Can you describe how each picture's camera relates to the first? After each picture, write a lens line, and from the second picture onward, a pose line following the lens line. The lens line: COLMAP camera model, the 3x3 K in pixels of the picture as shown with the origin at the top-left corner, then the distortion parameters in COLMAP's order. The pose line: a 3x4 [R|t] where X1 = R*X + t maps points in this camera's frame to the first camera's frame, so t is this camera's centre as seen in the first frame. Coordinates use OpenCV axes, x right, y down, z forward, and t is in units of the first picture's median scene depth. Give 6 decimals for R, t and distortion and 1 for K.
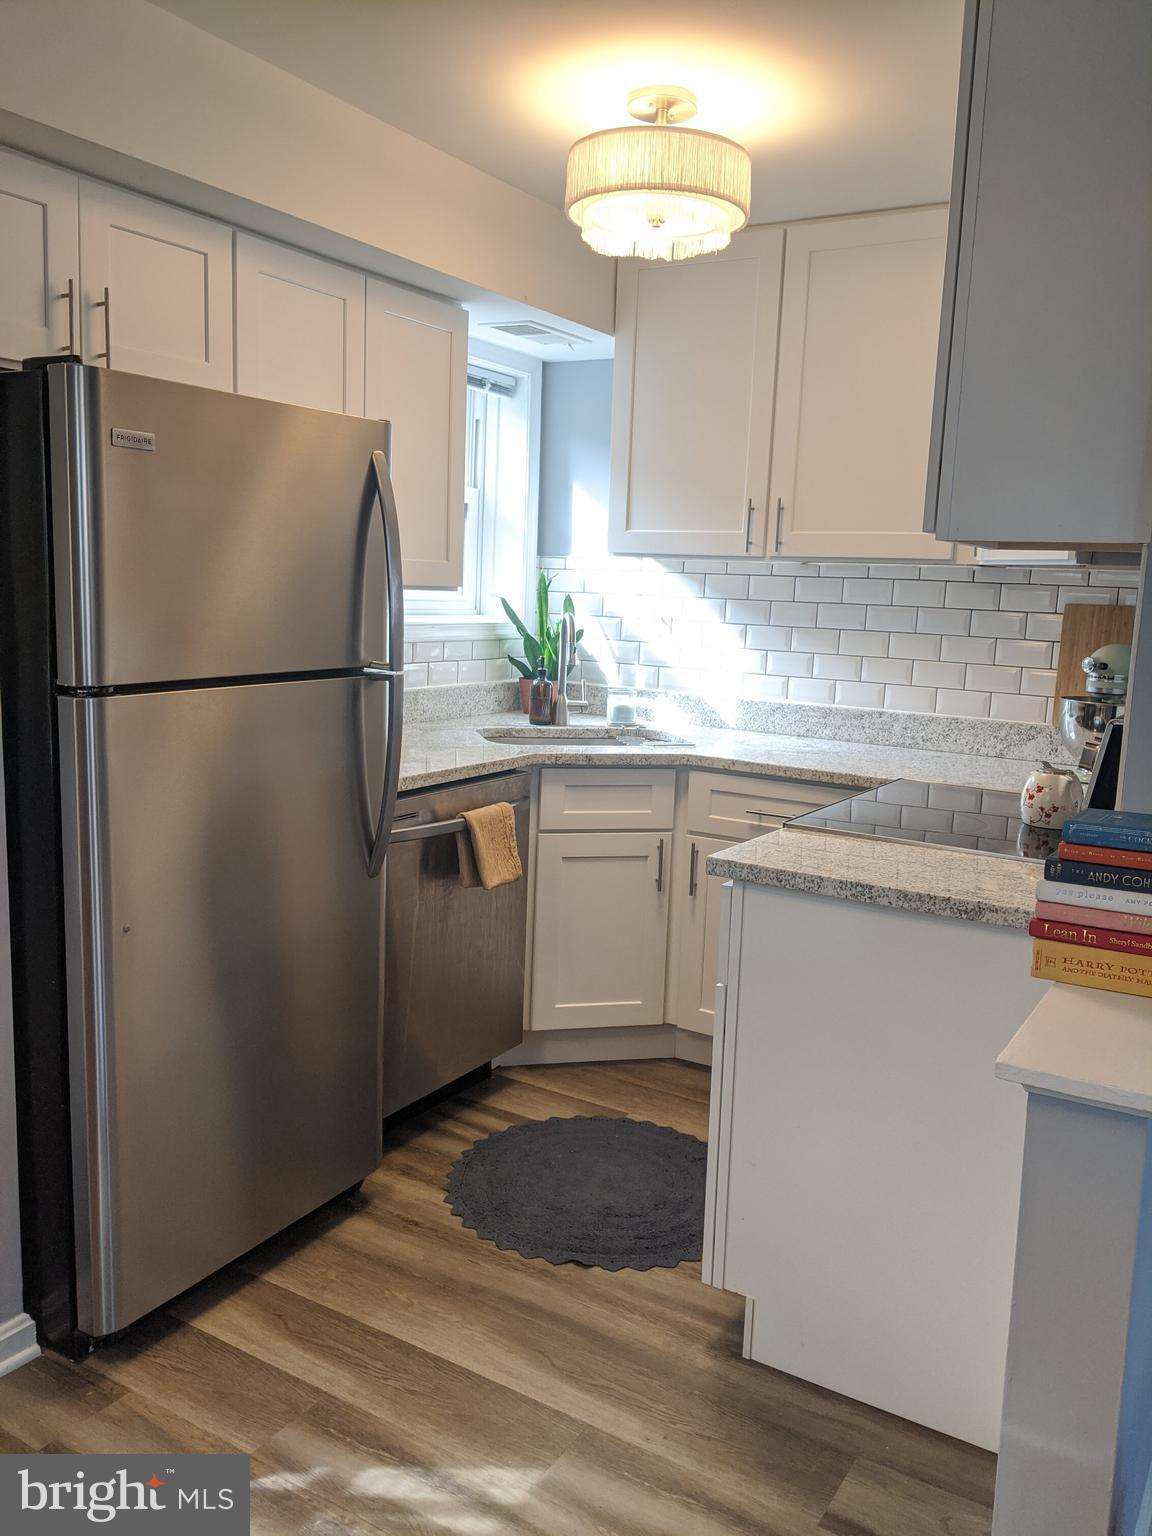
lens RADIAL K [[1207.1, 0, 575.2], [0, 1207.1, 763.5], [0, 0, 1]] dist [0.040258, -0.008270]
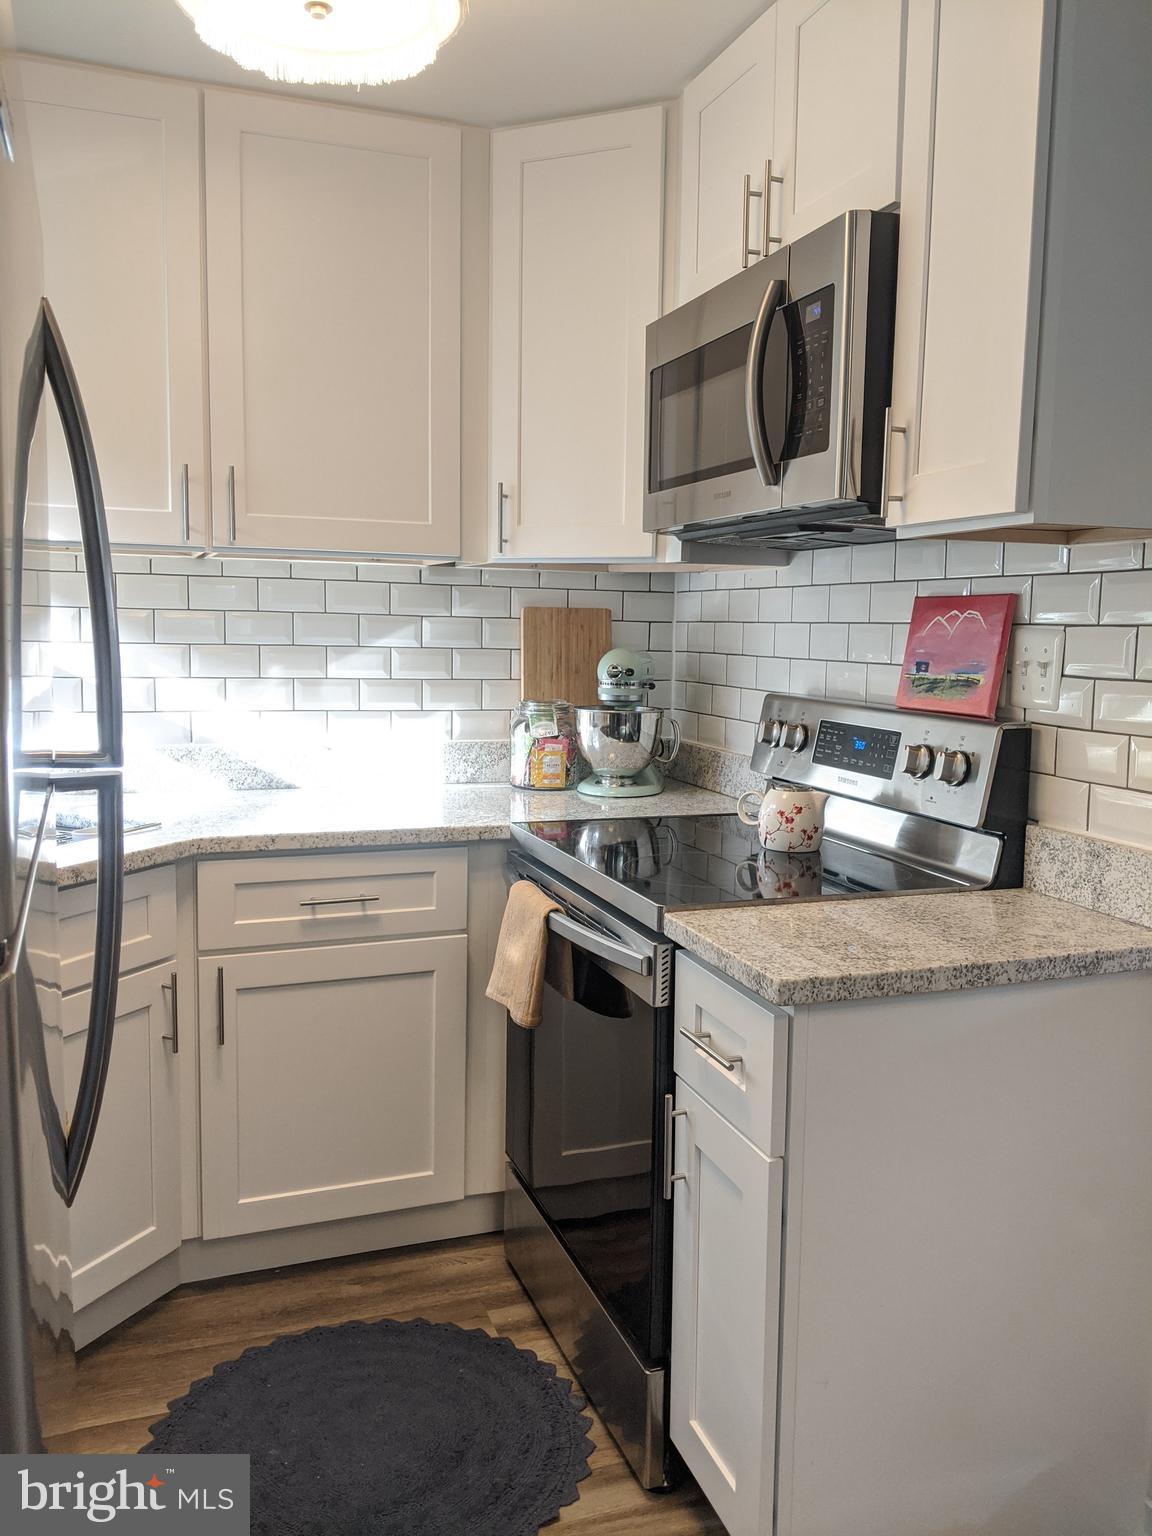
lens RADIAL K [[1207.1, 0, 577.2], [0, 1207.1, 771.1], [0, 0, 1]] dist [0.040258, -0.008270]
pose [[0.618998, -0.125330, 0.775328, -0.318401], [0.125177, 0.990310, 0.060144, -0.063896], [-0.775353, 0.059824, 0.628688, 0.440448]]
